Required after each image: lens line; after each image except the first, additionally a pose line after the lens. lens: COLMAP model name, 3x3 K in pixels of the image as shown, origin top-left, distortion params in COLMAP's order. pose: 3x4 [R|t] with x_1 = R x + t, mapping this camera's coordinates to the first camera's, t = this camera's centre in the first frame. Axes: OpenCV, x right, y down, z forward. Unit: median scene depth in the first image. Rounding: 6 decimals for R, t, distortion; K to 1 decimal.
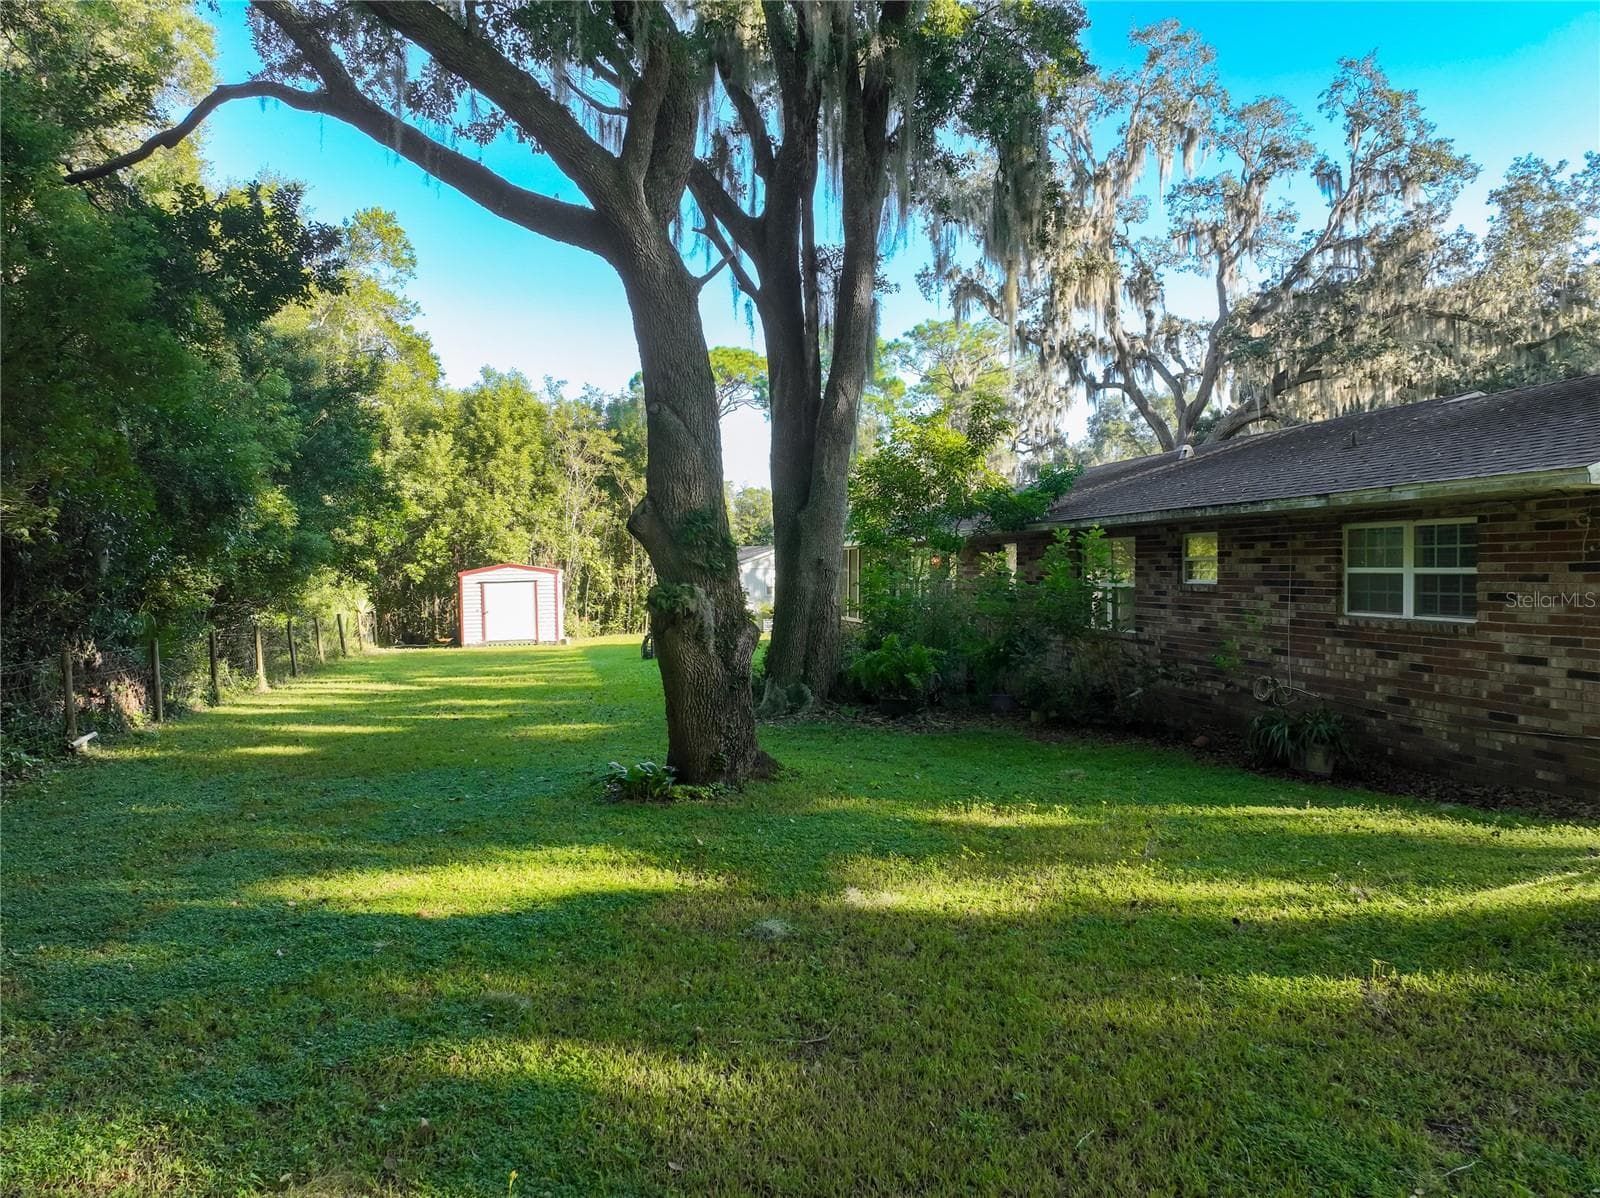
lens RADIAL K [[1218.4, 0, 815.9], [0, 1218.4, 592.3], [0, 0, 1]] dist [0.008566, -0.009096]
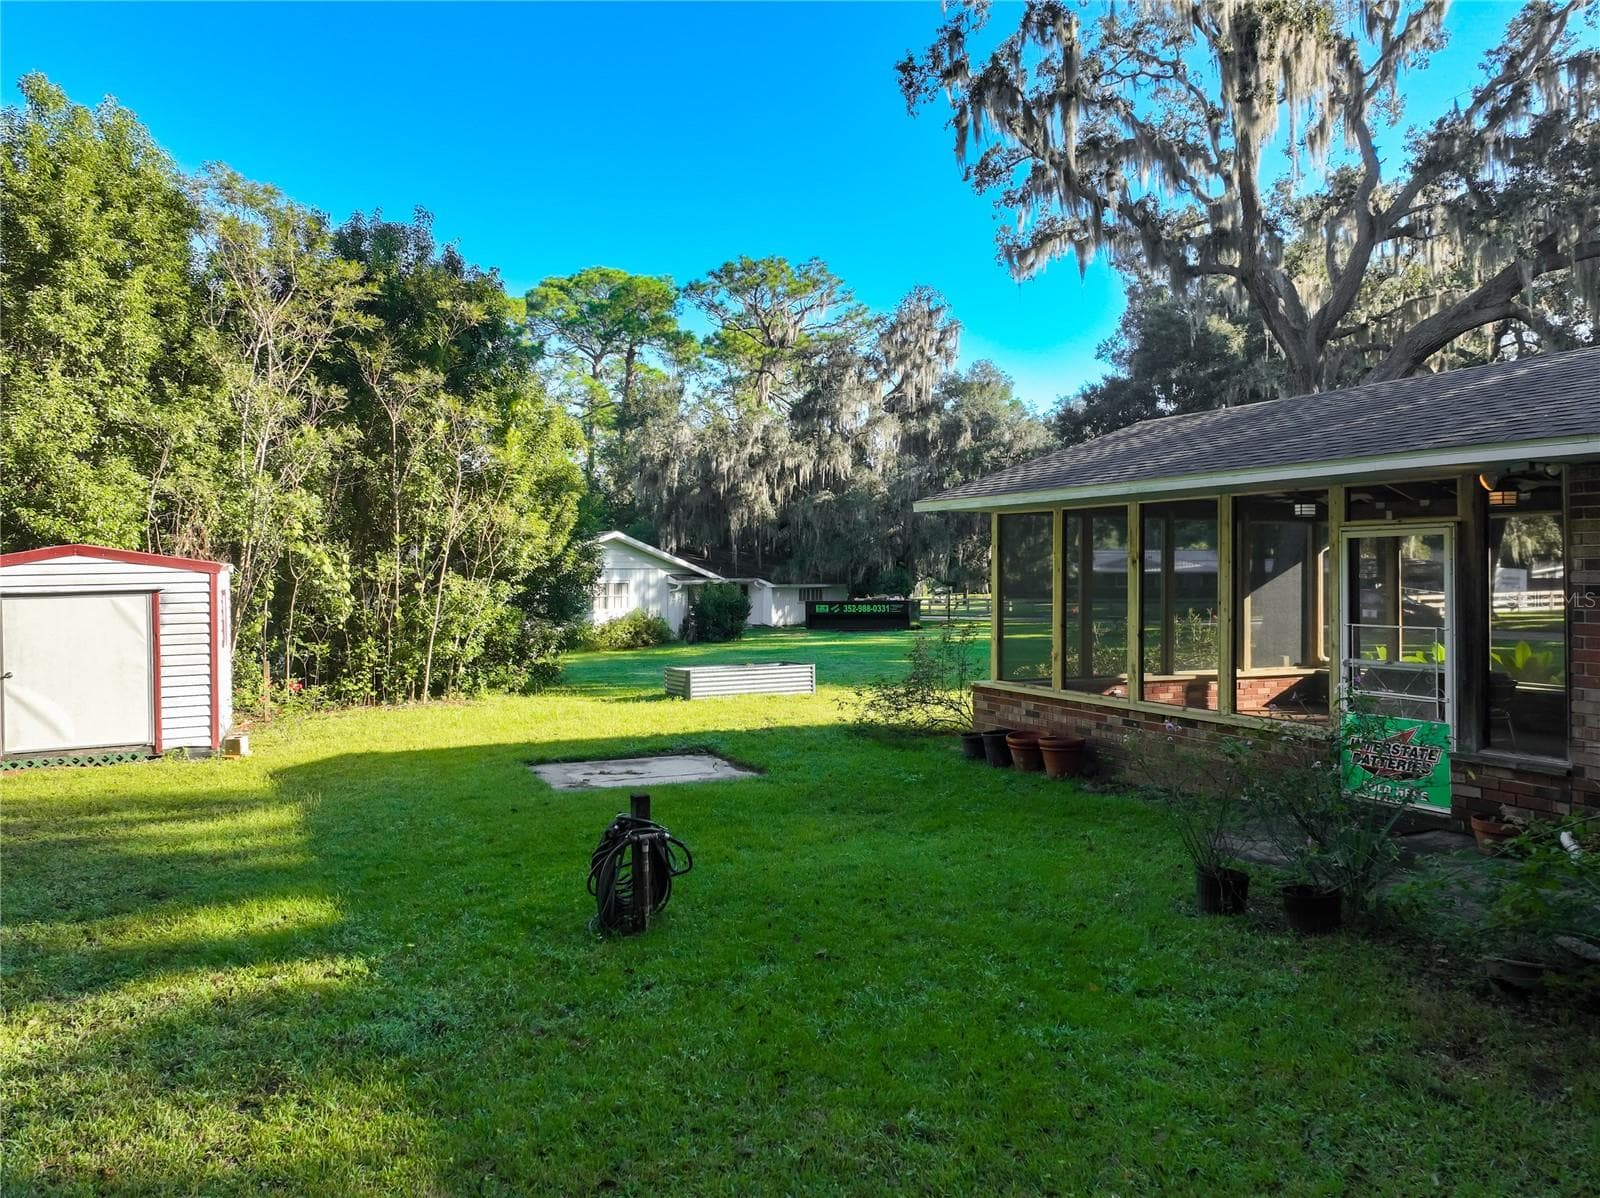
lens RADIAL K [[1218.4, 0, 832.8], [0, 1218.4, 564.9], [0, 0, 1]] dist [0.008566, -0.009096]
pose [[0.969556, 0.005366, 0.244810, -0.110451], [0.001224, 0.999641, -0.026761, -0.006353], [-0.244866, 0.026246, 0.969202, 0.545249]]
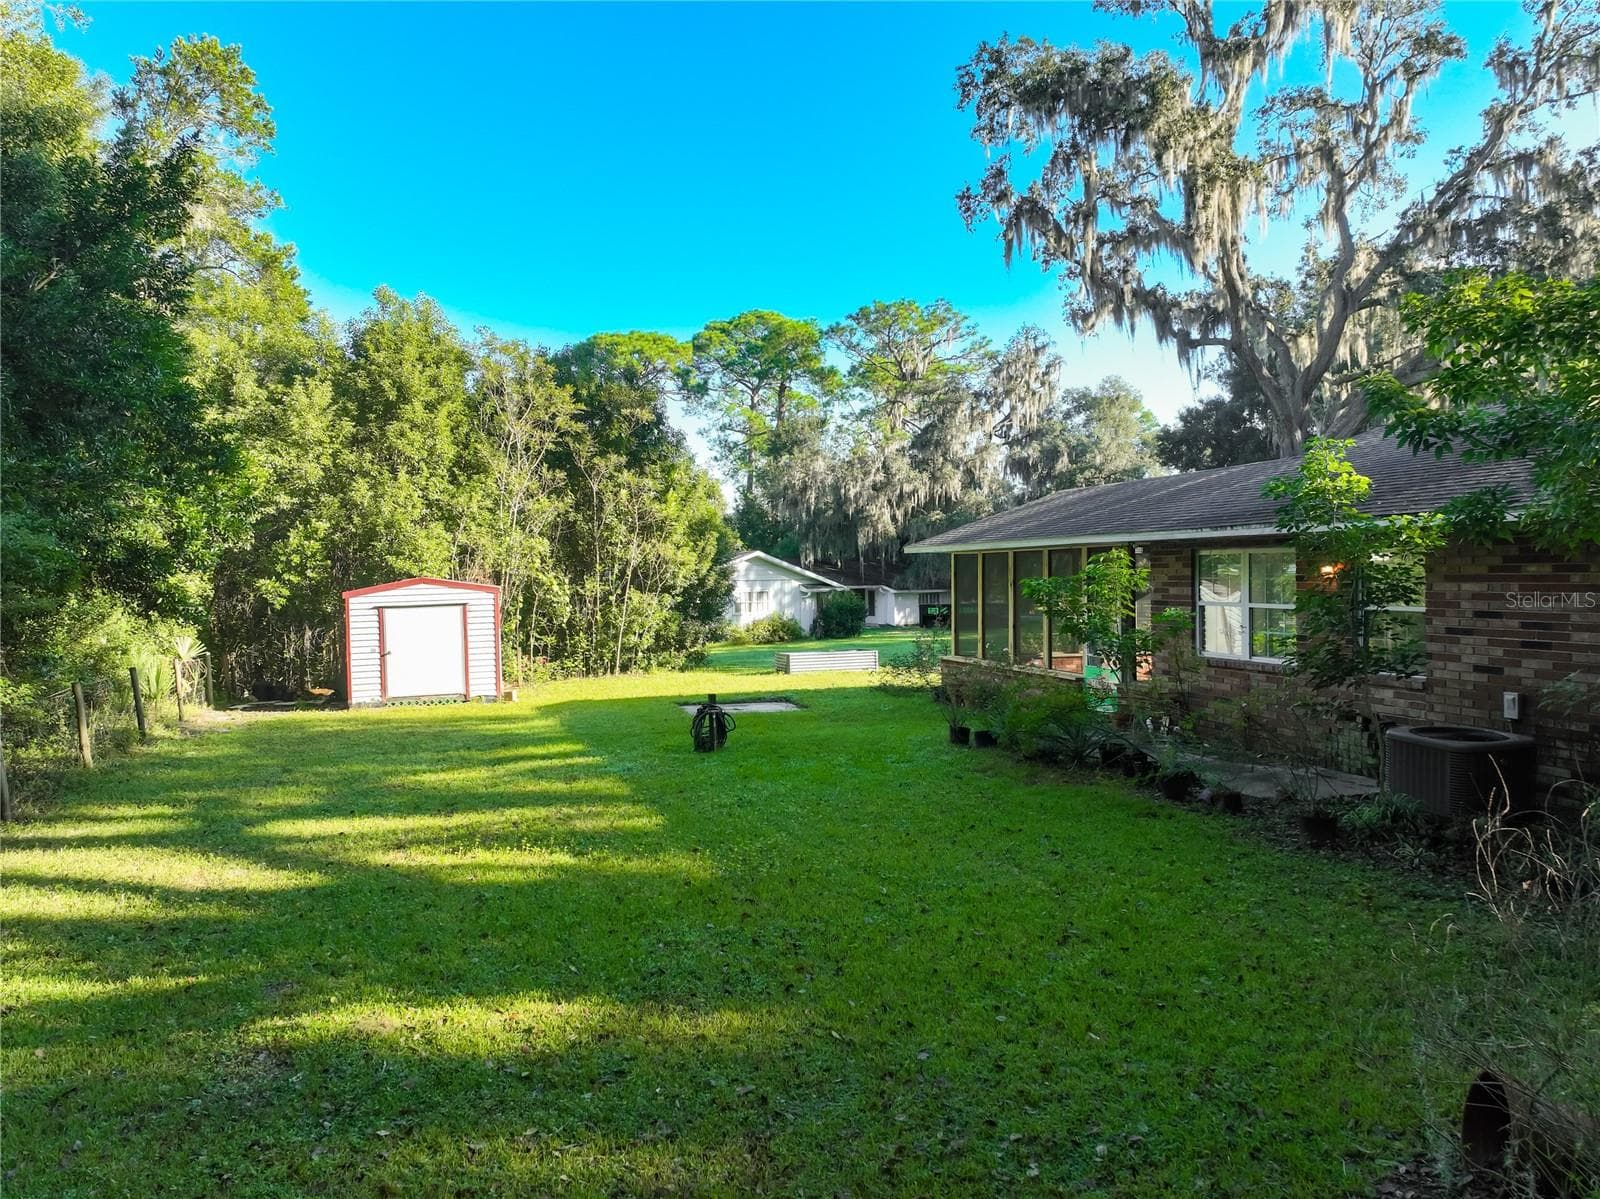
lens RADIAL K [[1218.4, 0, 830.1], [0, 1218.4, 584.6], [0, 0, 1]] dist [0.008566, -0.009096]
pose [[0.994533, -0.007065, 0.104184, -0.096811], [0.008398, 0.999888, -0.012364, -0.009263], [-0.104085, 0.013172, 0.994481, 0.308394]]
